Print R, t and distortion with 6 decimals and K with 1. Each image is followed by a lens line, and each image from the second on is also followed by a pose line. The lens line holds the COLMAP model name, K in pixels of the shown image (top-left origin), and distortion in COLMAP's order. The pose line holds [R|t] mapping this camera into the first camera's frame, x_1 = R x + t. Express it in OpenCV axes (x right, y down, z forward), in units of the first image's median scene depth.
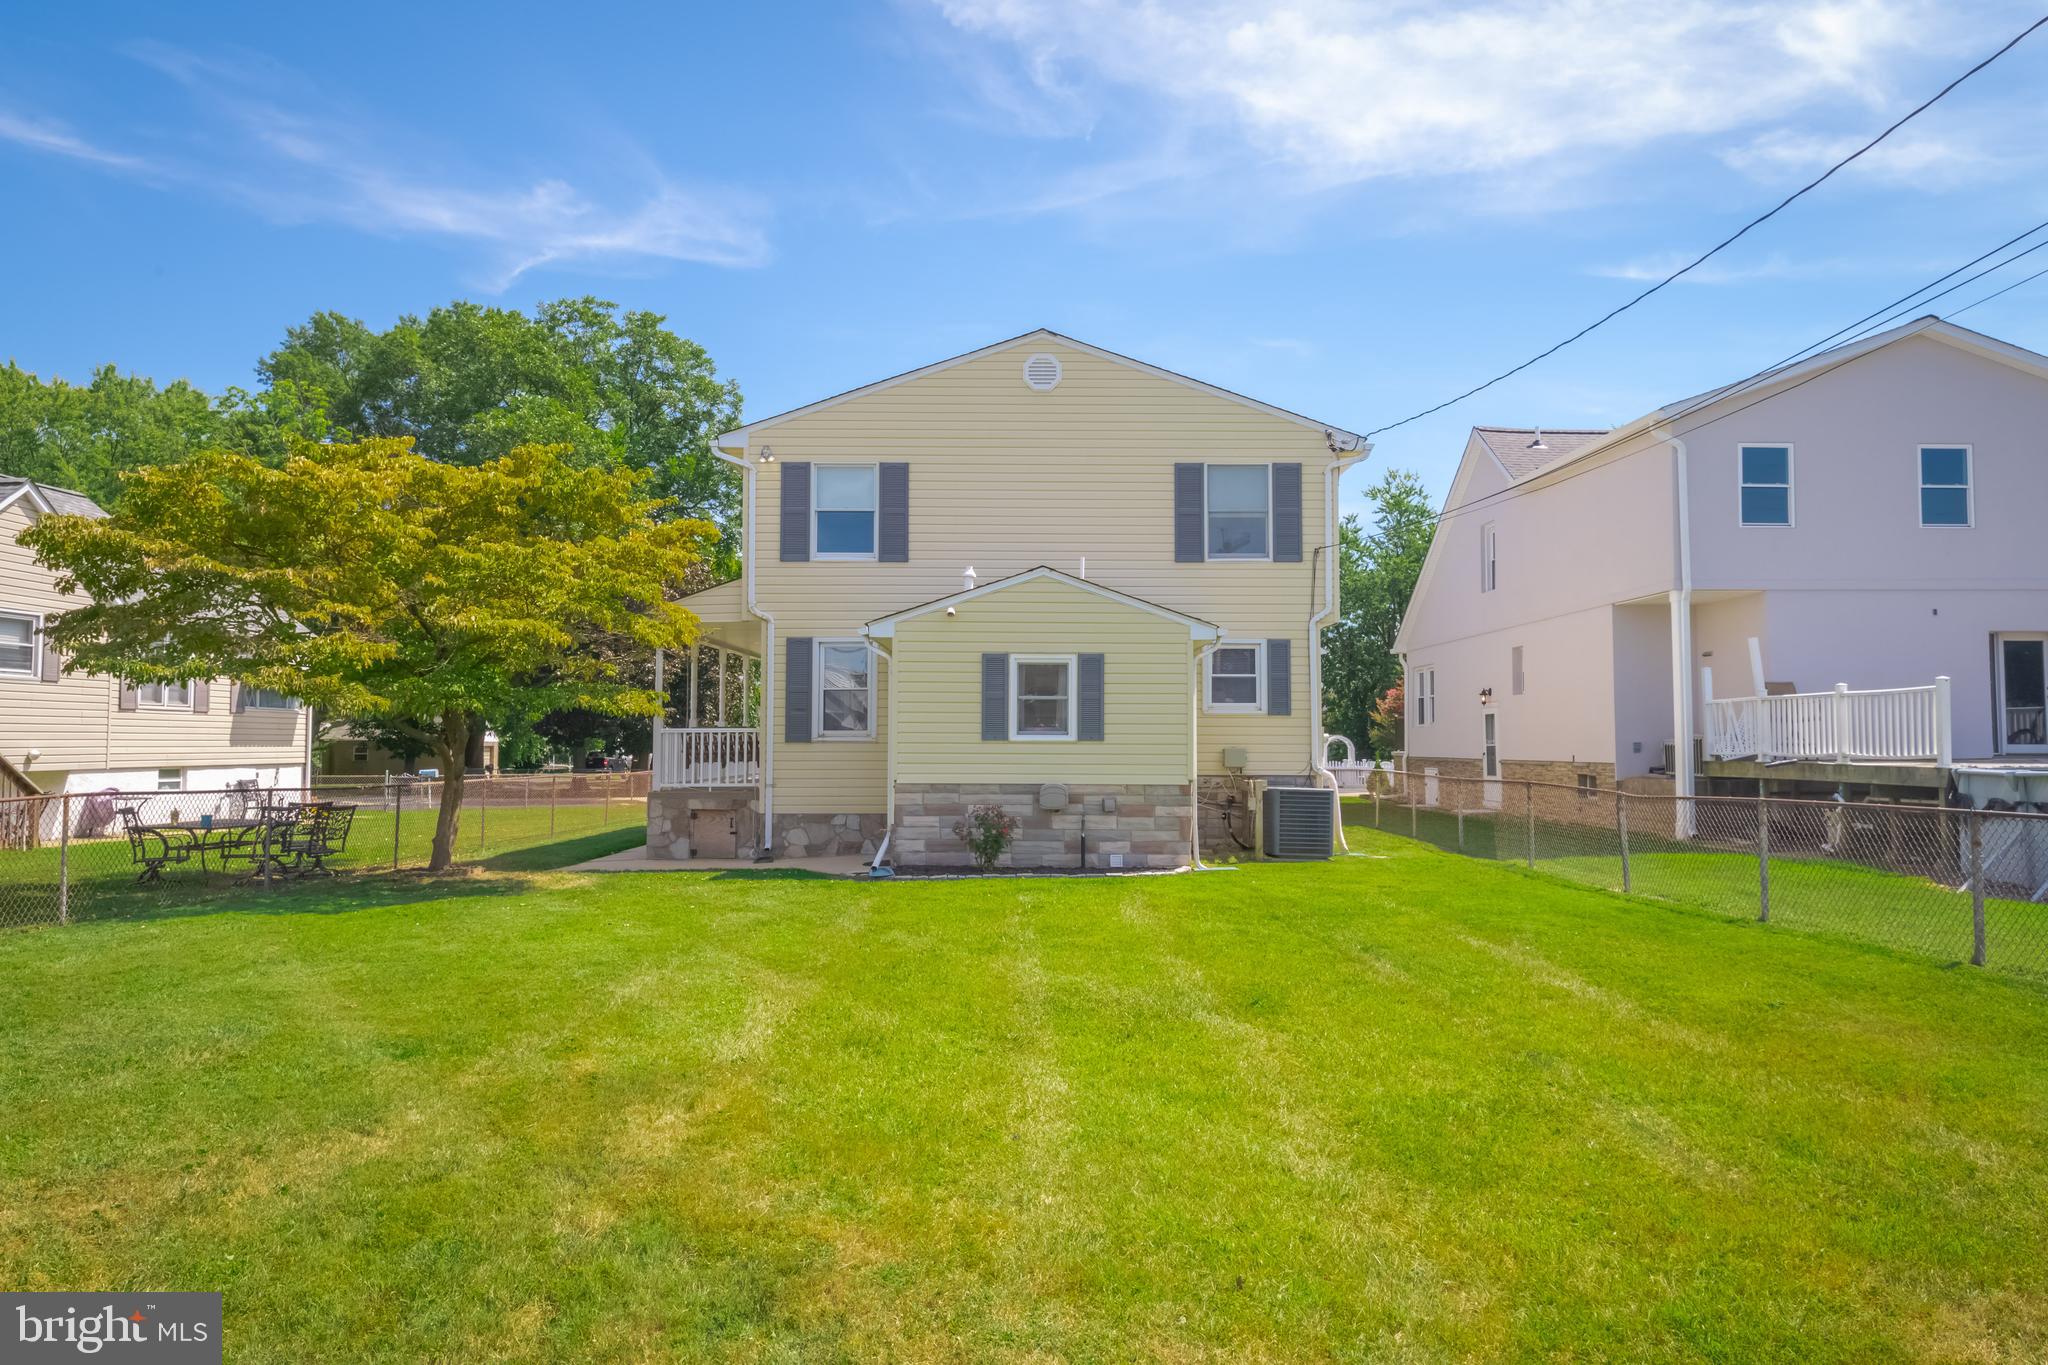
lens RADIAL K [[1346.0, 0, 1027.7], [0, 1346.0, 693.7], [0, 0, 1]] dist [-0.011875, 0.002732]
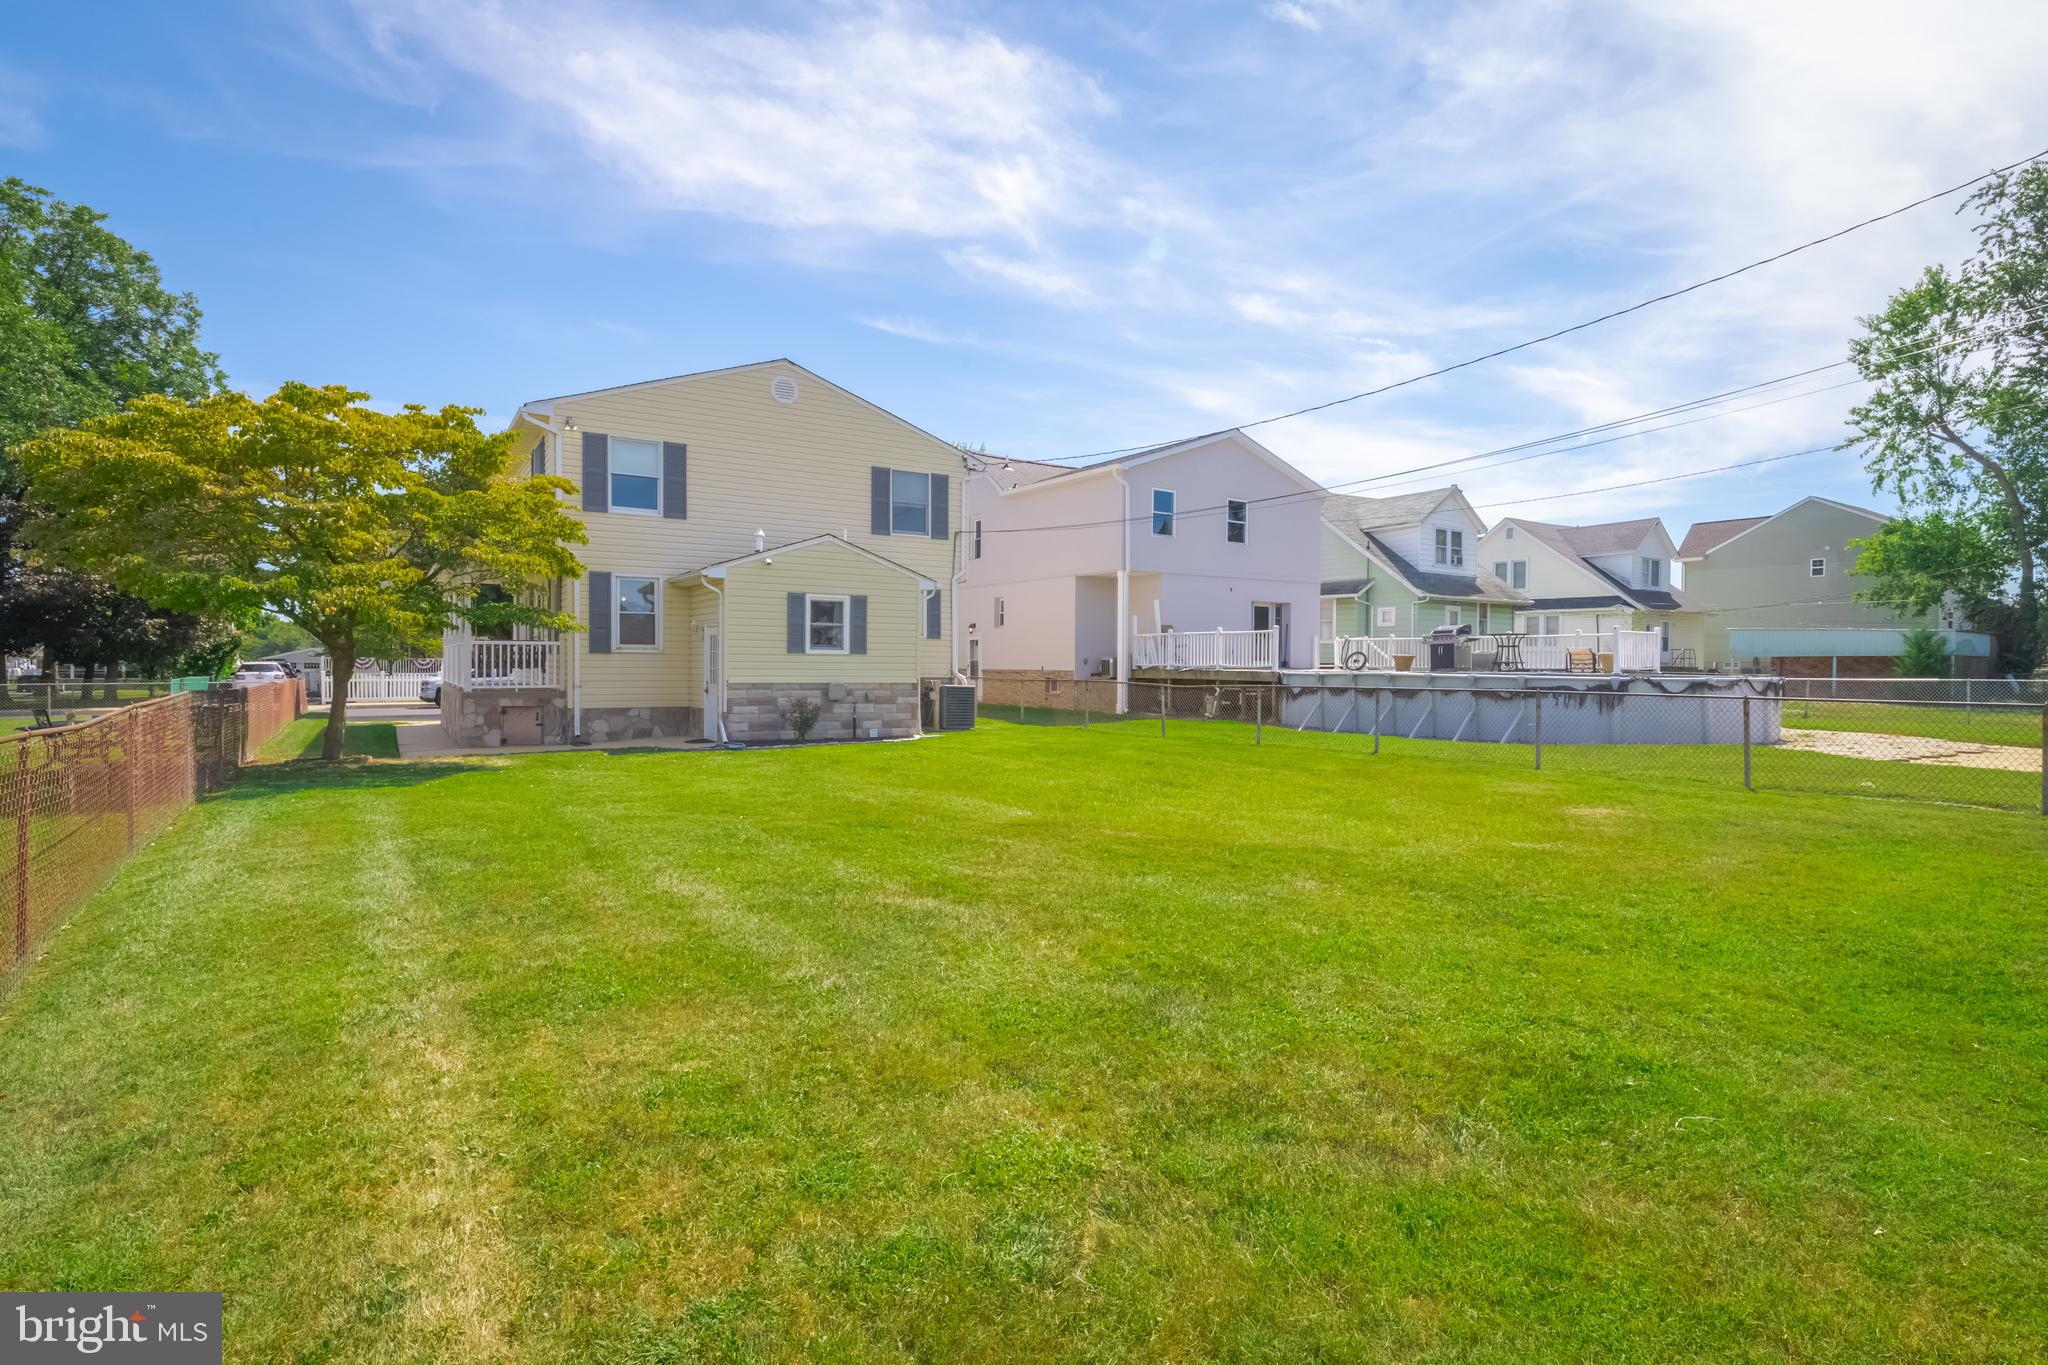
lens RADIAL K [[1019.2, 0, 1028.9], [0, 1019.2, 660.5], [0, 0, 1]] dist [0.003830, 0.005020]
pose [[0.837903, 0.006081, 0.545785, -0.355878], [-0.028611, 0.999053, 0.032793, -0.000102], [-0.545069, -0.043093, 0.837283, -0.041428]]
